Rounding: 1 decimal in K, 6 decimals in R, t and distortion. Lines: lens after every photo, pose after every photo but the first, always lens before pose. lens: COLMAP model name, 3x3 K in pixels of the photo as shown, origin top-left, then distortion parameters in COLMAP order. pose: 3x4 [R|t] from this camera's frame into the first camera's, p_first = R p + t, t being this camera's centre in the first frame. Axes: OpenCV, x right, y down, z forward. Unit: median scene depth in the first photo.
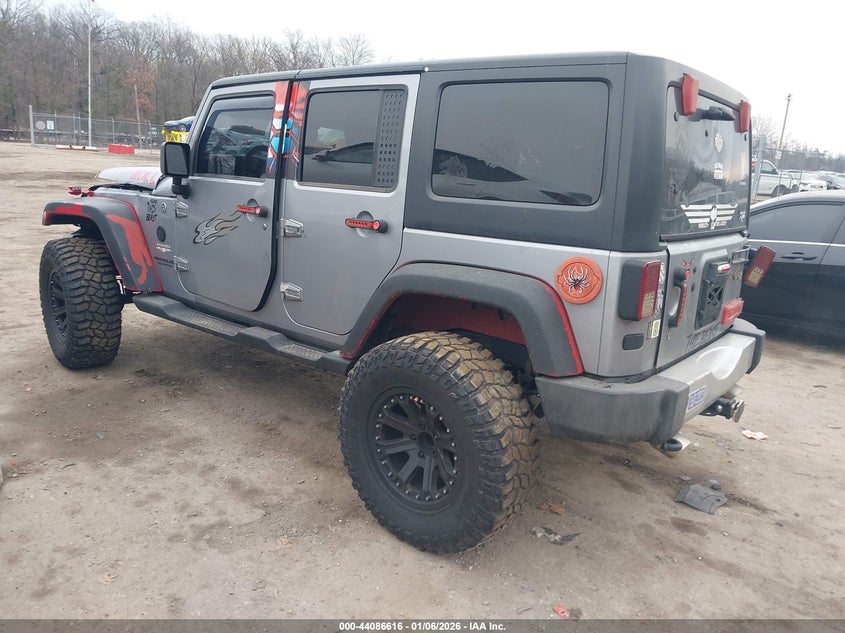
lens RADIAL K [[653.6, 0, 415.0], [0, 653.6, 317.3], [0, 0, 1]] dist [0.045311, -0.004357]
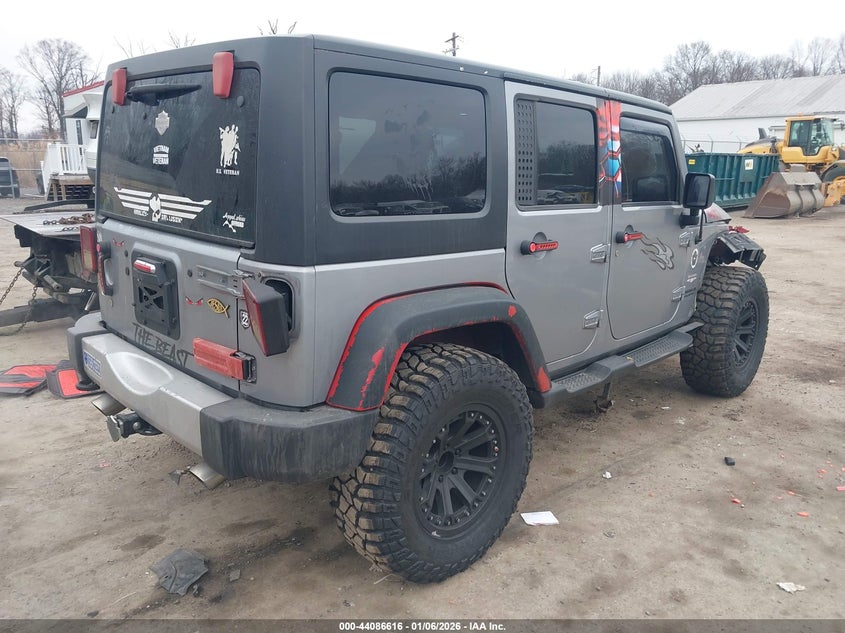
lens RADIAL K [[653.6, 0, 415.0], [0, 653.6, 317.3], [0, 0, 1]] dist [0.045311, -0.004357]
pose [[-0.107275, 0.168533, -0.979841, 1.139587], [-0.258464, 0.946917, 0.191167, -0.236574], [0.960046, 0.273761, -0.058021, 1.243451]]
